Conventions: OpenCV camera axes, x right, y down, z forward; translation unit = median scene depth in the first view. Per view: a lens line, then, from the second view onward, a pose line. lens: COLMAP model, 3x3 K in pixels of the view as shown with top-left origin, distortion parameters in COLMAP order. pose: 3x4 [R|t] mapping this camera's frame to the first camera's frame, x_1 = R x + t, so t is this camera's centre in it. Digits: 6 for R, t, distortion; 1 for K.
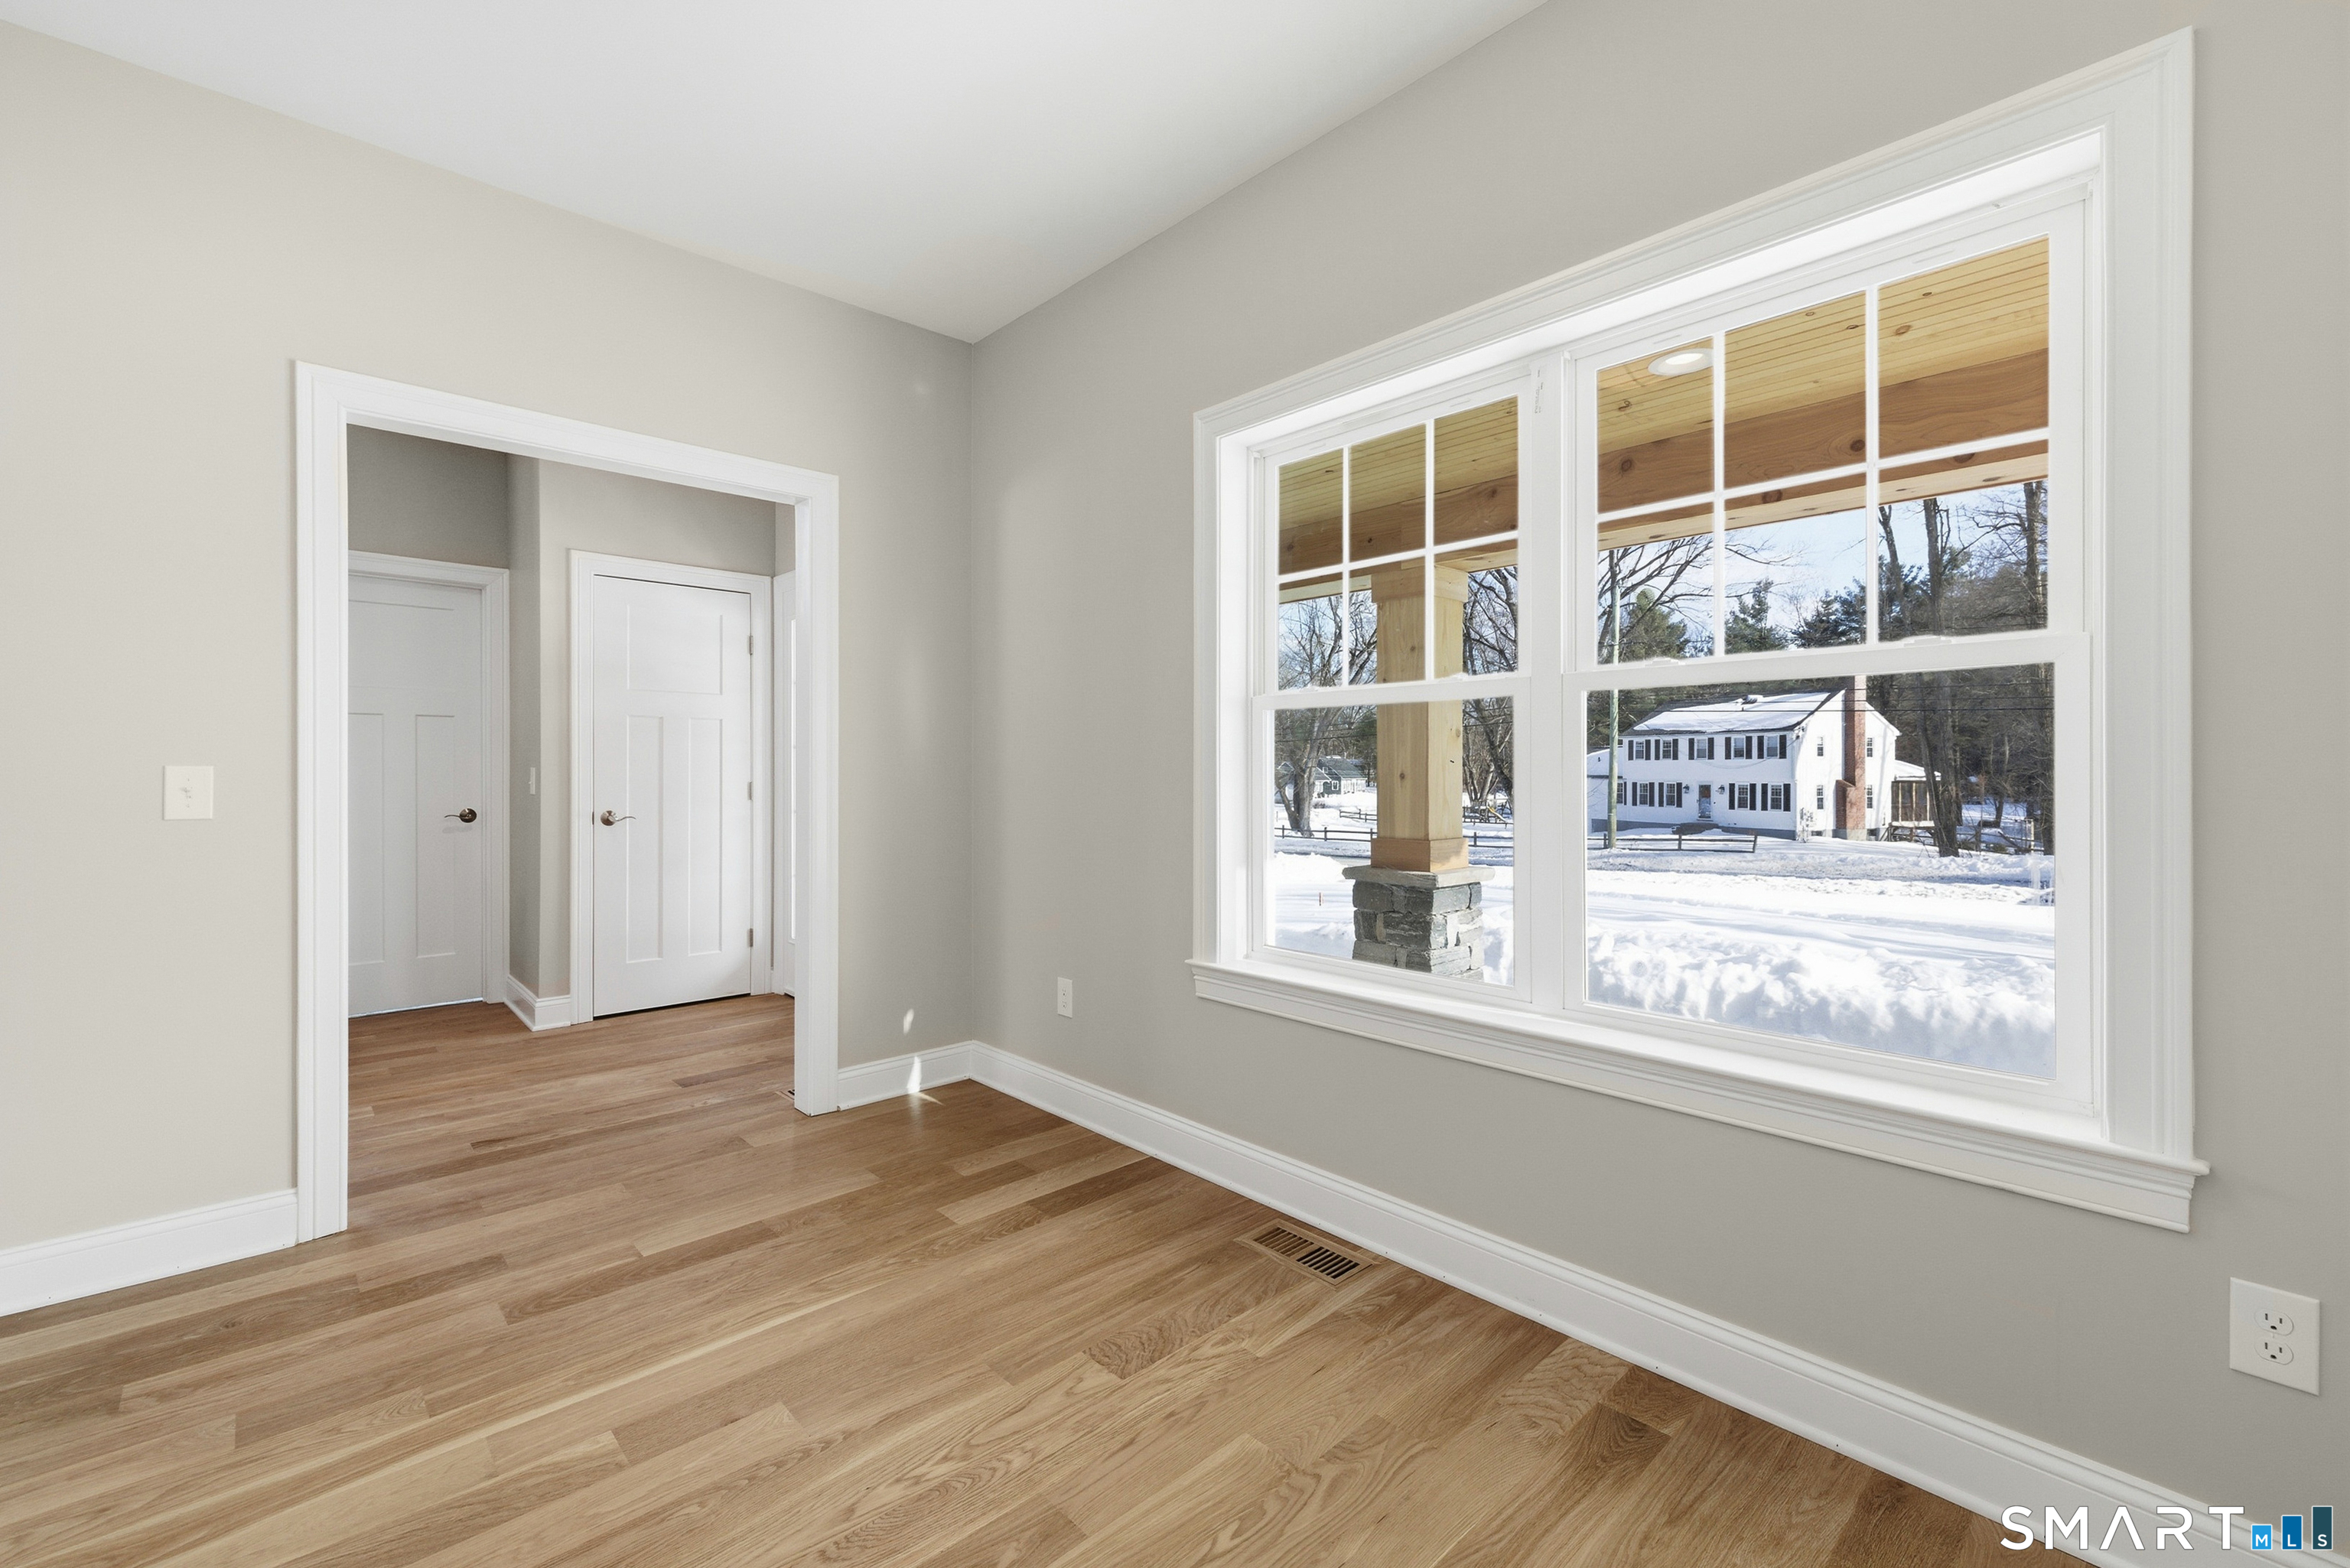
lens RADIAL K [[990.1, 0, 1165.4], [0, 990.1, 775.4], [0, 0, 1]] dist [0.008734, -0.003105]
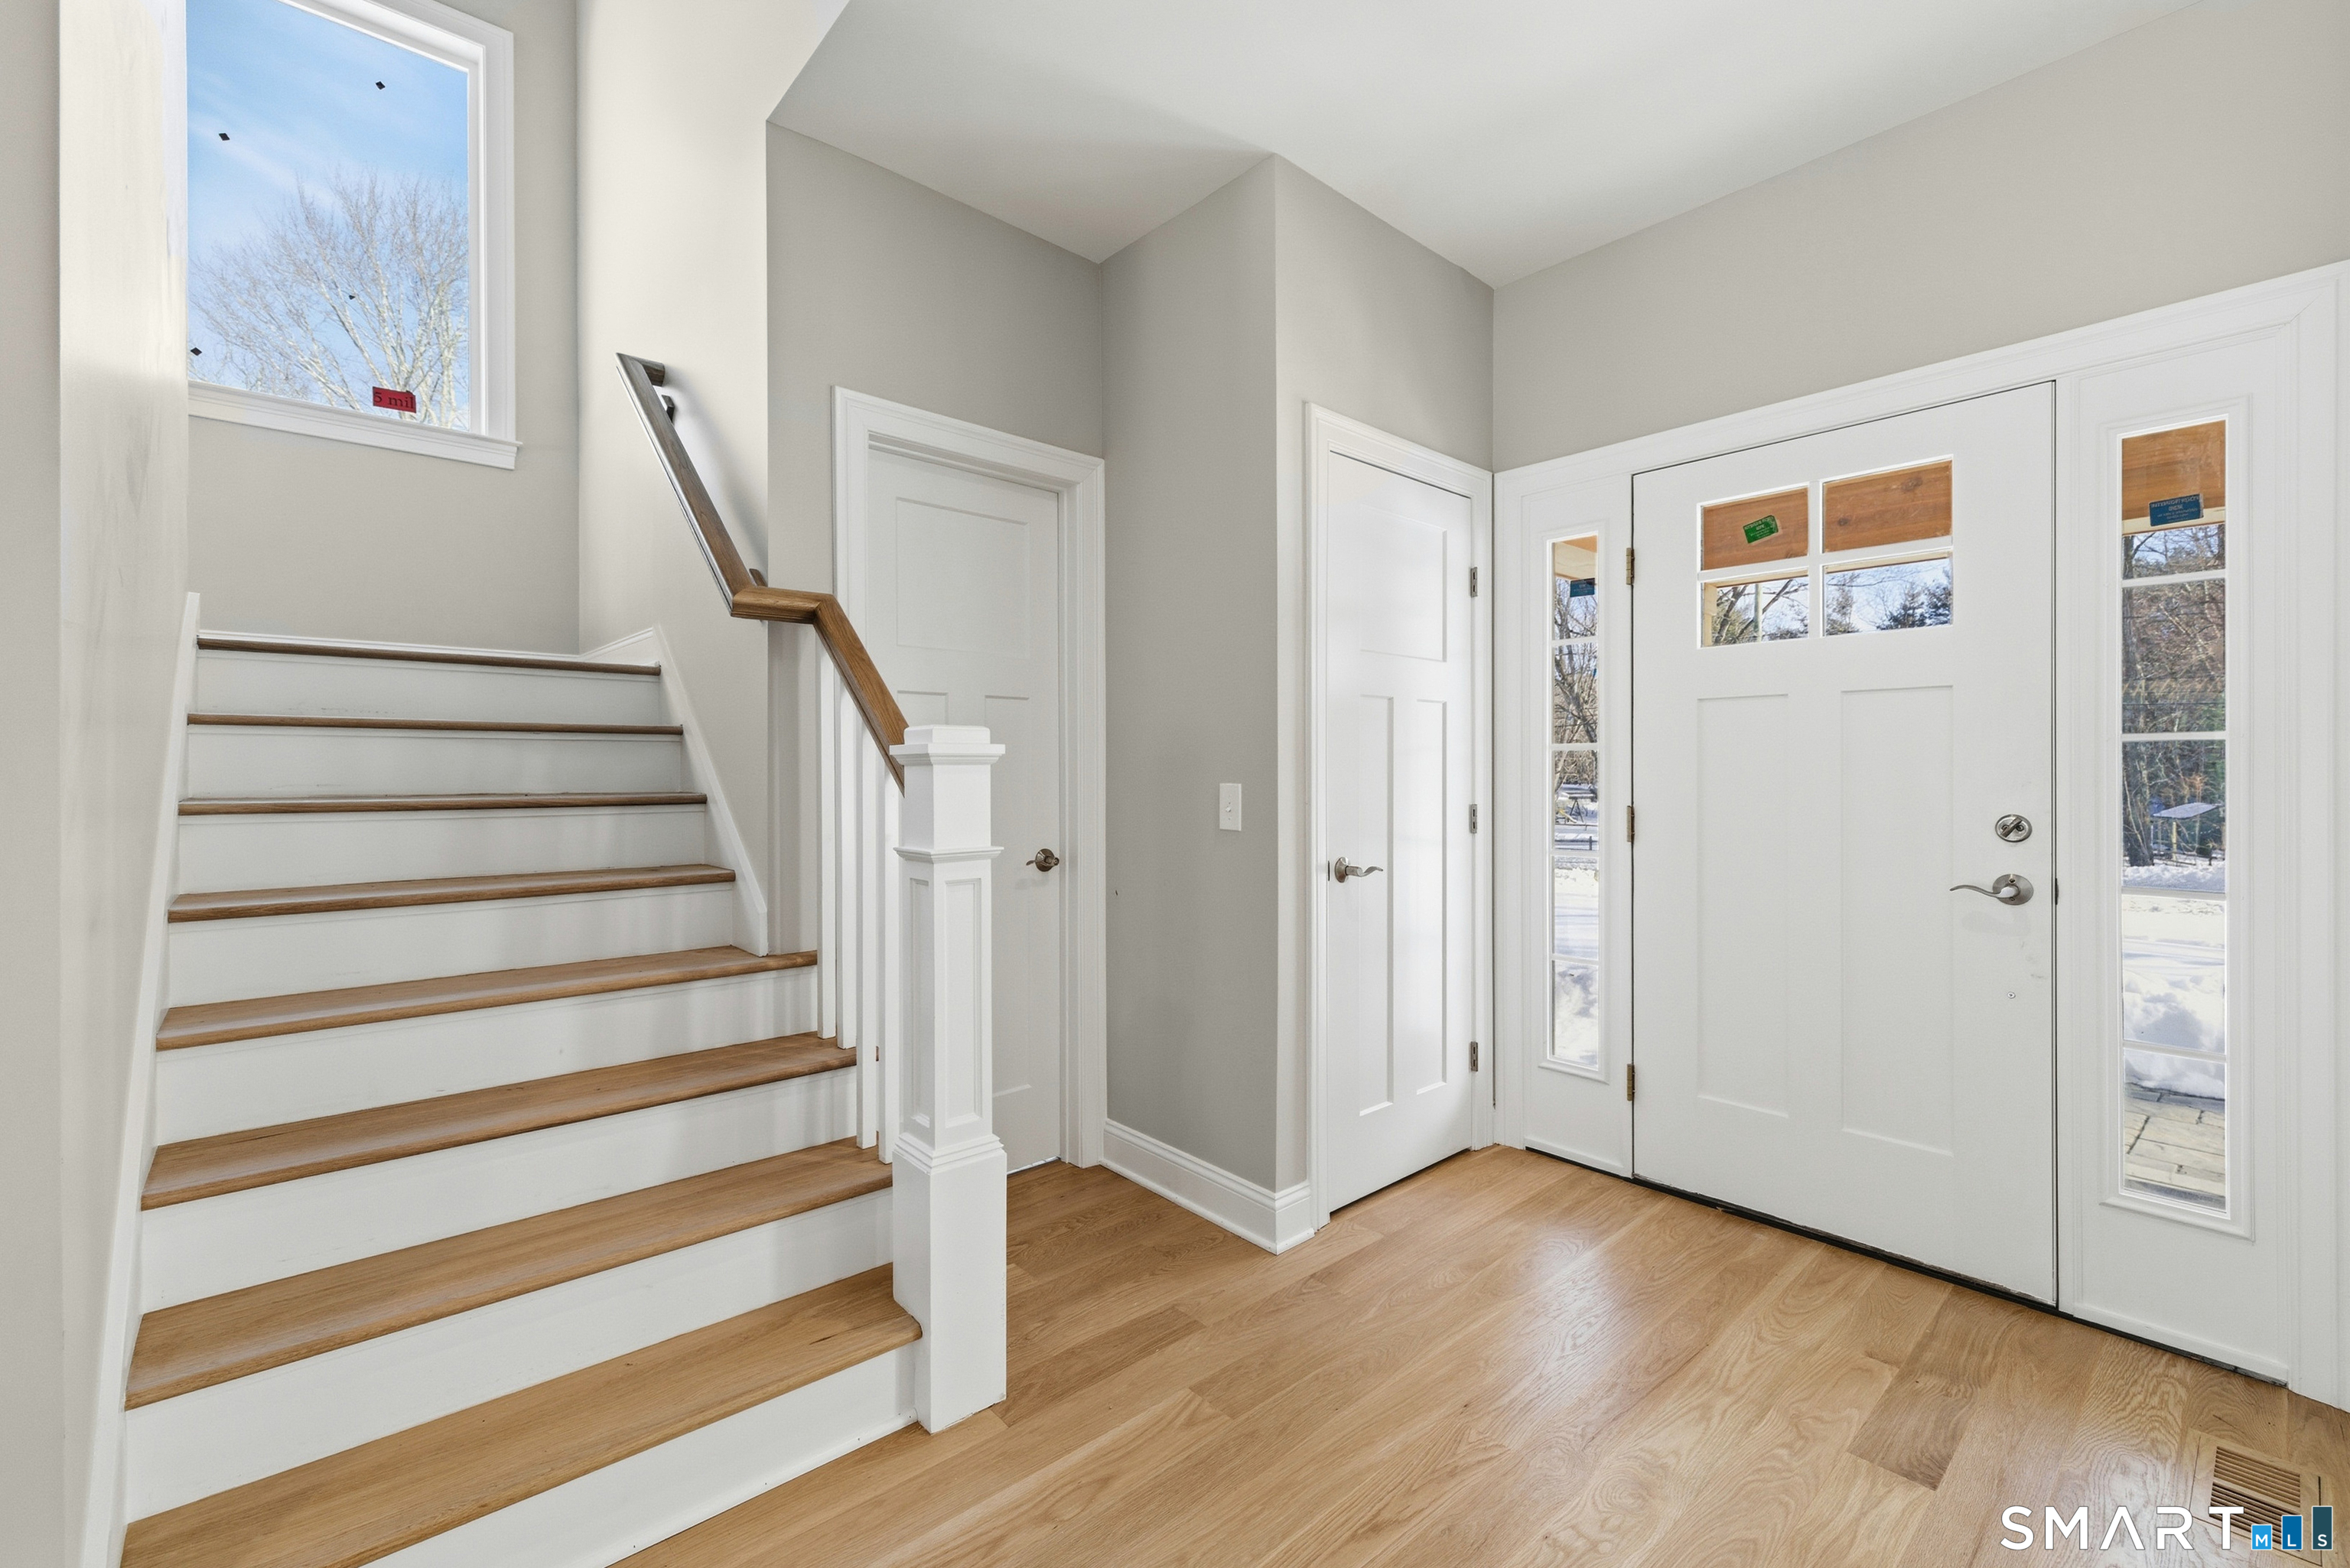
lens RADIAL K [[990.1, 0, 1167.5], [0, 990.1, 779.1], [0, 0, 1]] dist [0.008734, -0.003105]
pose [[0.999511, -0.002975, -0.031114, -0.613790], [0.003050, 0.999993, 0.002353, -0.011021], [0.031107, -0.002447, 0.999513, 0.394827]]
